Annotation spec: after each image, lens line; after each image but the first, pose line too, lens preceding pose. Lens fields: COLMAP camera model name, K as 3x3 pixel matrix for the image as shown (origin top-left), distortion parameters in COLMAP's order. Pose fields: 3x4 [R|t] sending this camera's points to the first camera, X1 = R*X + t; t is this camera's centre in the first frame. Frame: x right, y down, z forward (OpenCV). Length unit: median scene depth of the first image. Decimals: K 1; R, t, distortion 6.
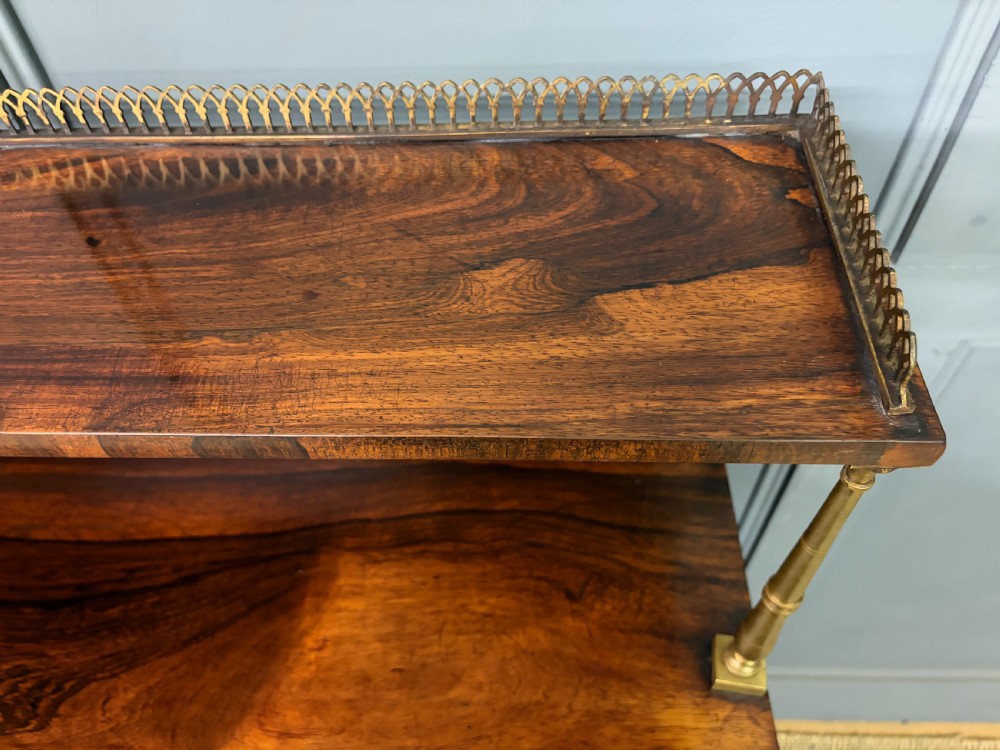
lens RADIAL K [[762.3, 0, 519.2], [0, 762.3, 377.8], [0, 0, 1]] dist [0.039187, -0.055469]
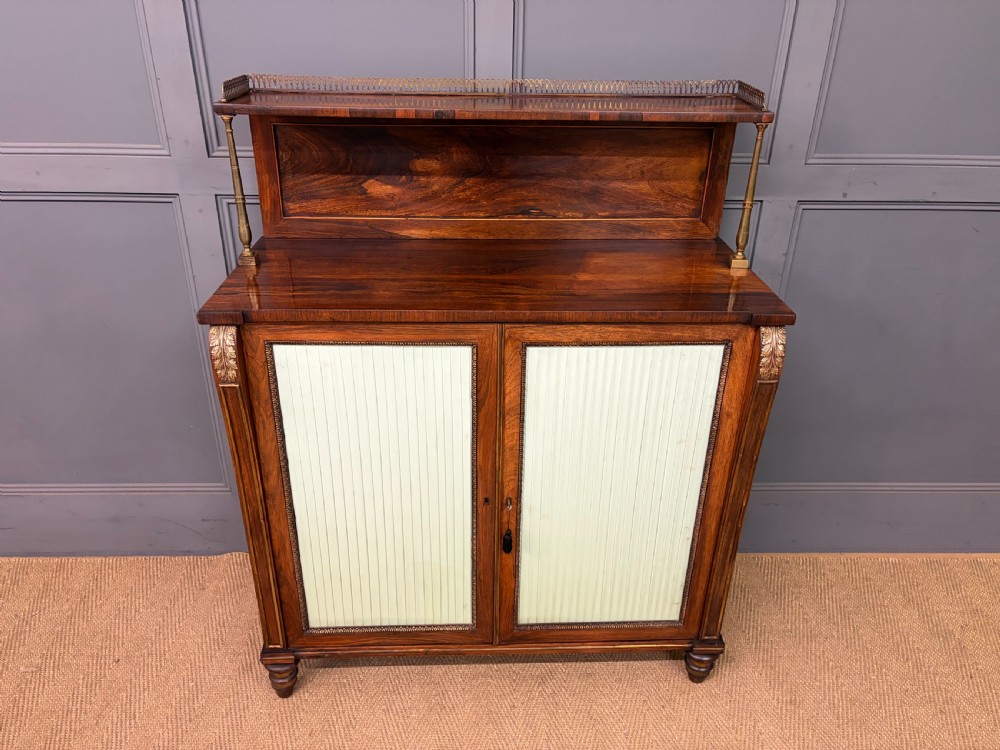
lens RADIAL K [[762.3, 0, 500.4], [0, 762.3, 383.3], [0, 0, 1]] dist [0.039187, -0.055469]
pose [[0.998543, 0.007337, 0.053468, -1.038461], [0.014844, 0.915173, -0.402789, 2.592206], [-0.051887, 0.402995, 0.913730, -1.939726]]
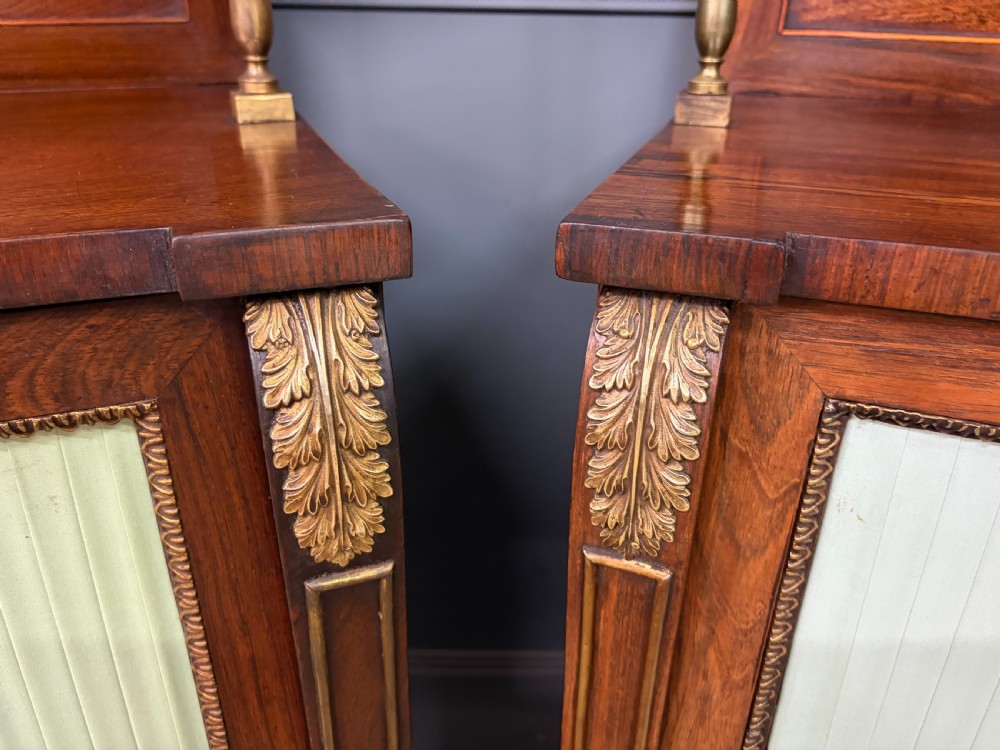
lens RADIAL K [[762.3, 0, 508.1], [0, 762.3, 382.4], [0, 0, 1]] dist [0.039187, -0.055469]
pose [[0.949460, 0.175964, -0.259928, -1.989874], [-0.267270, 0.887451, -0.375497, 1.390207], [0.164599, 0.425990, 0.889629, 0.417578]]
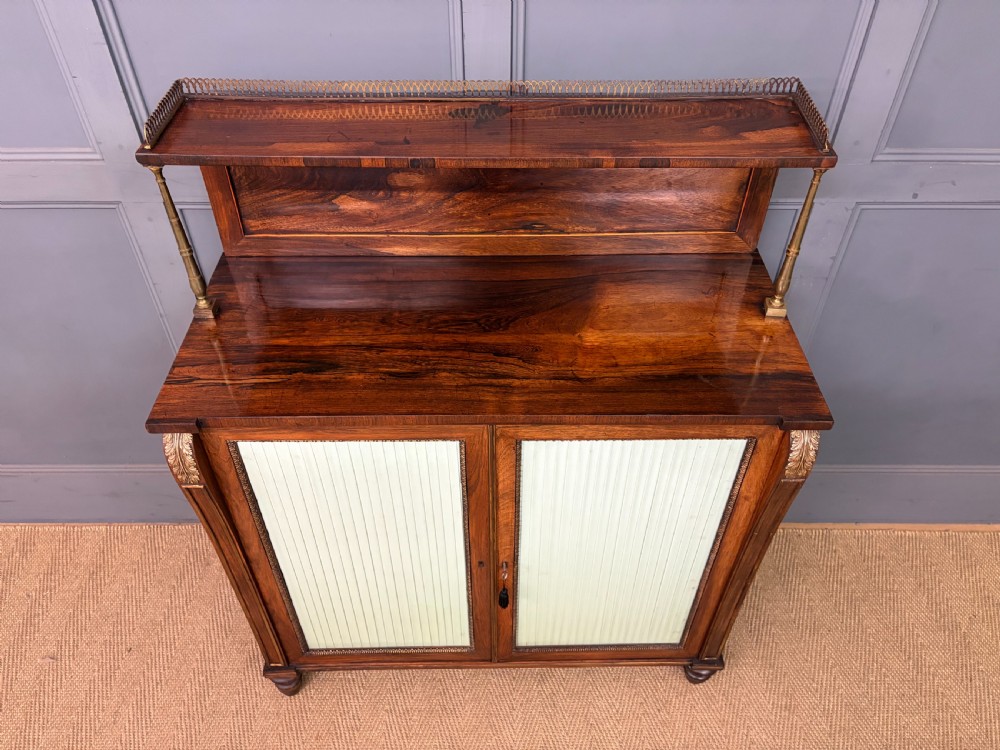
lens RADIAL K [[762.3, 0, 499.6], [0, 762.3, 379.5], [0, 0, 1]] dist [0.039187, -0.055469]
pose [[0.999757, -0.000712, 0.022016, -0.892432], [0.003583, 0.991419, -0.130675, 1.217350], [-0.021734, 0.130722, 0.991181, -1.914394]]
